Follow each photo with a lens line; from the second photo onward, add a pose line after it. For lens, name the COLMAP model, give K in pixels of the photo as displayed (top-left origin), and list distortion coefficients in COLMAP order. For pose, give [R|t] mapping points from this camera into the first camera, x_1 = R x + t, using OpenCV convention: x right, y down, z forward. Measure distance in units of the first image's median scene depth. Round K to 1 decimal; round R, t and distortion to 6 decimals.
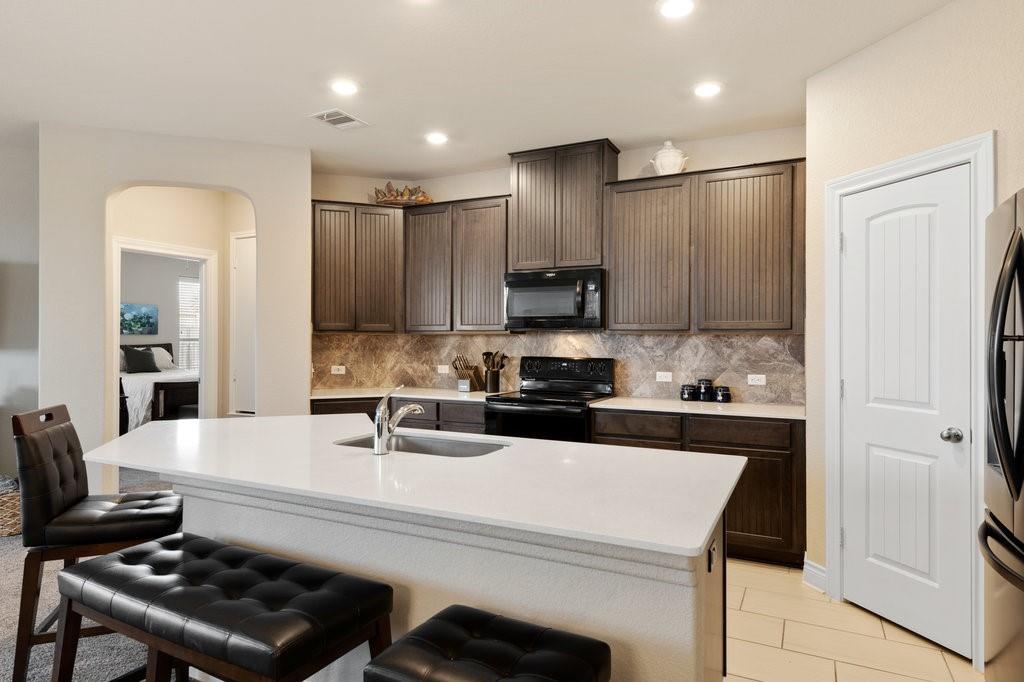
lens RADIAL K [[601.4, 0, 511.4], [0, 601.4, 335.3], [0, 0, 1]] dist [0.023456, -0.000439]
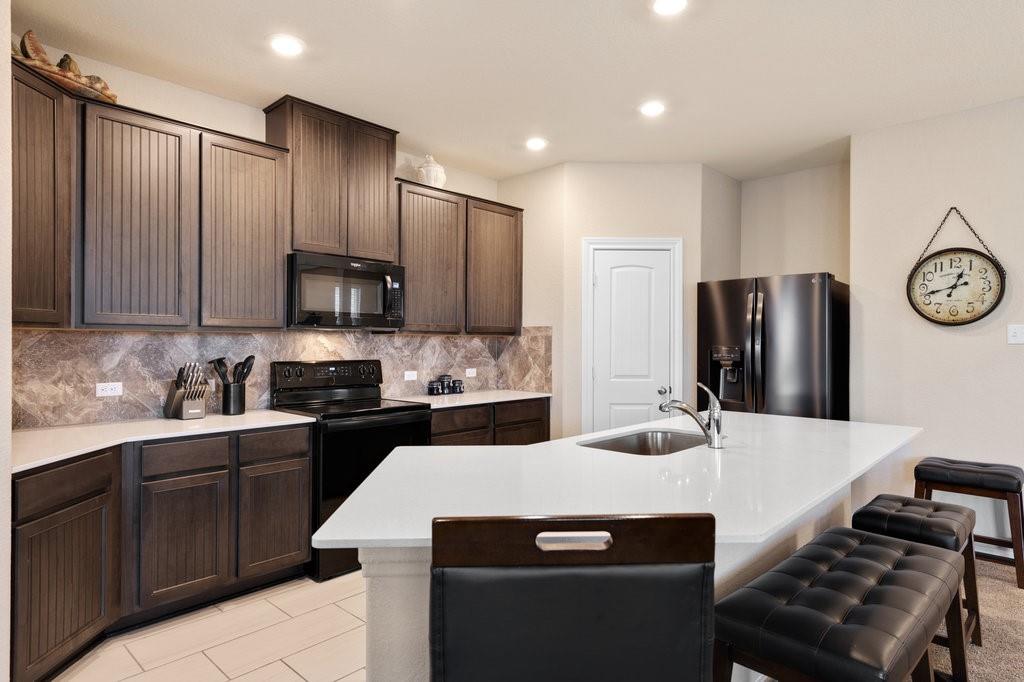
lens RADIAL K [[576.2, 0, 518.3], [0, 576.2, 340.2], [0, 0, 1]] dist [0.022131, -0.000708]
pose [[0.276909, 0.000987, 0.960896, -0.649622], [-0.010095, 0.999947, 0.001882, 0.003301], [-0.960843, -0.010221, 0.276904, 0.531662]]
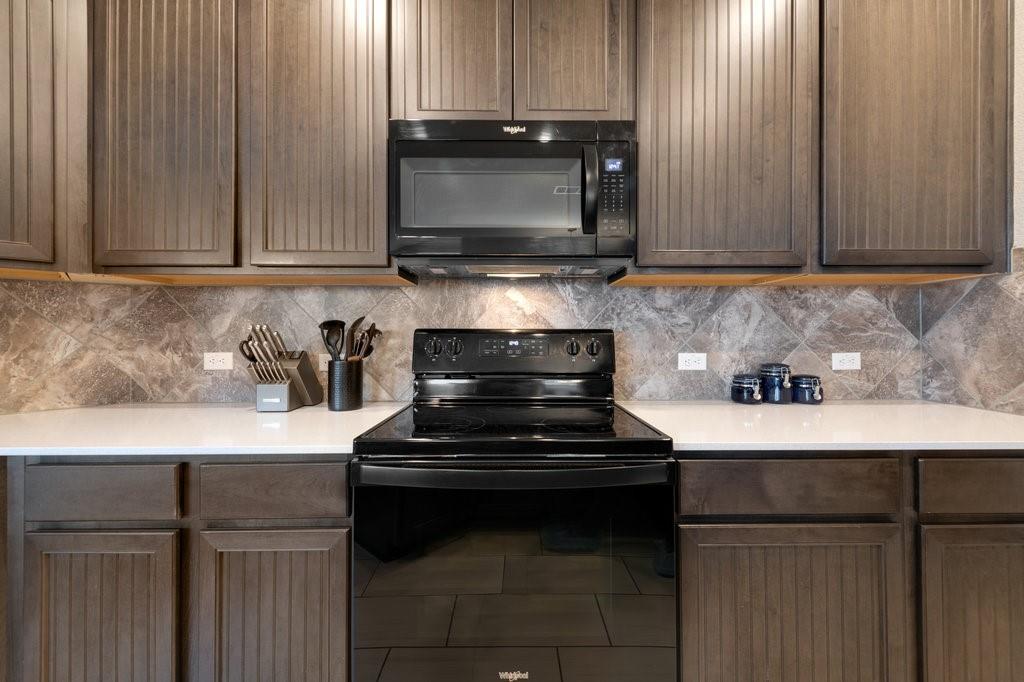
lens RADIAL K [[405.3, 0, 515.6], [0, 405.3, 334.7], [0, 0, 1]] dist [0.006187, -0.000133]
pose [[0.889682, -0.003982, 0.456564, -0.062339], [0.001529, 0.999982, 0.005742, 0.040887], [-0.456579, -0.004410, 0.889672, 0.727162]]
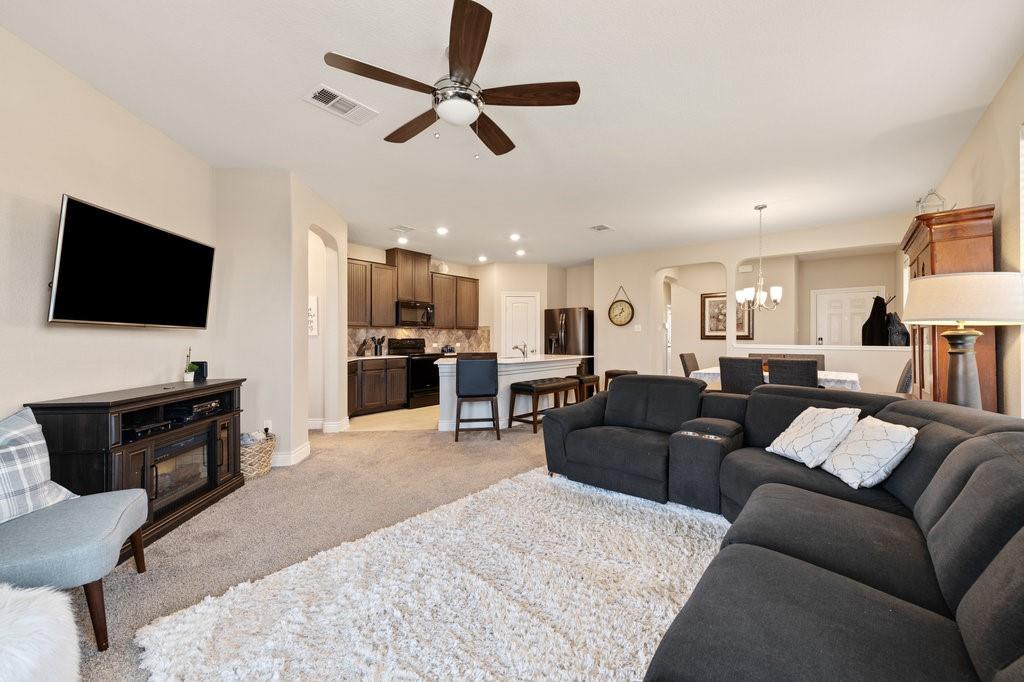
lens RADIAL K [[405.3, 0, 515.6], [0, 405.3, 334.7], [0, 0, 1]] dist [0.006187, -0.000133]
pose [[0.209451, 0.004092, 0.977811, -1.441970], [-0.008450, 0.999961, -0.002375, 0.022683], [-0.977783, -0.007765, 0.209478, 0.252222]]
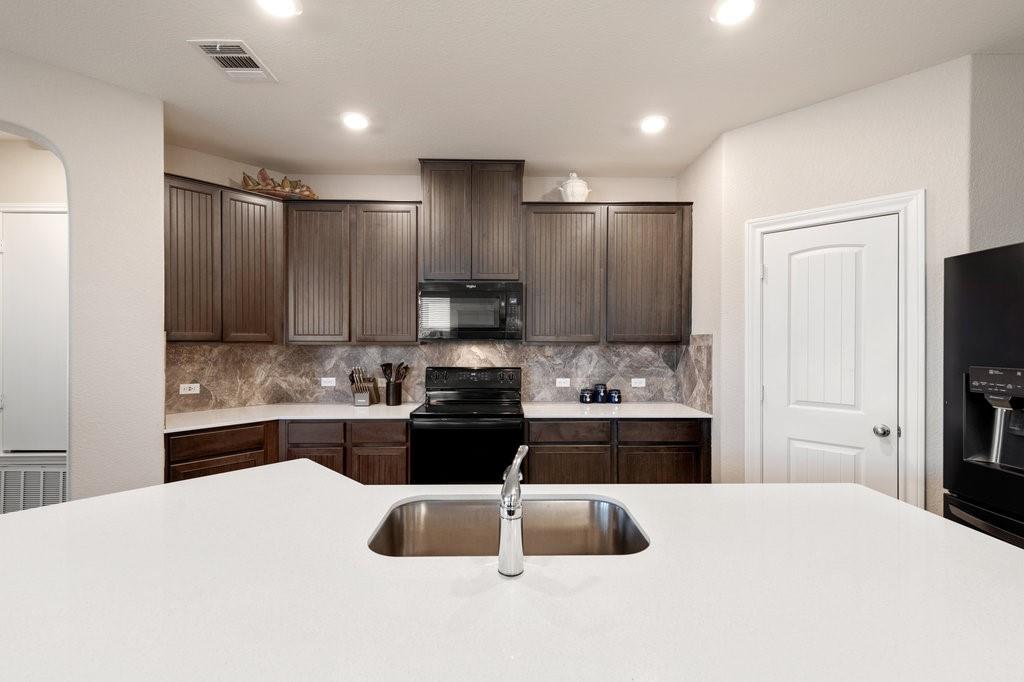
lens RADIAL K [[438.0, 0, 512.0], [0, 438.0, 341.0], [0, 0, 1]] dist [0.014314, -0.000388]
pose [[0.884475, -0.001654, 0.466585, -0.209704], [-0.002130, 0.999969, 0.007583, -0.014779], [-0.466583, -0.007700, 0.884444, 0.313756]]
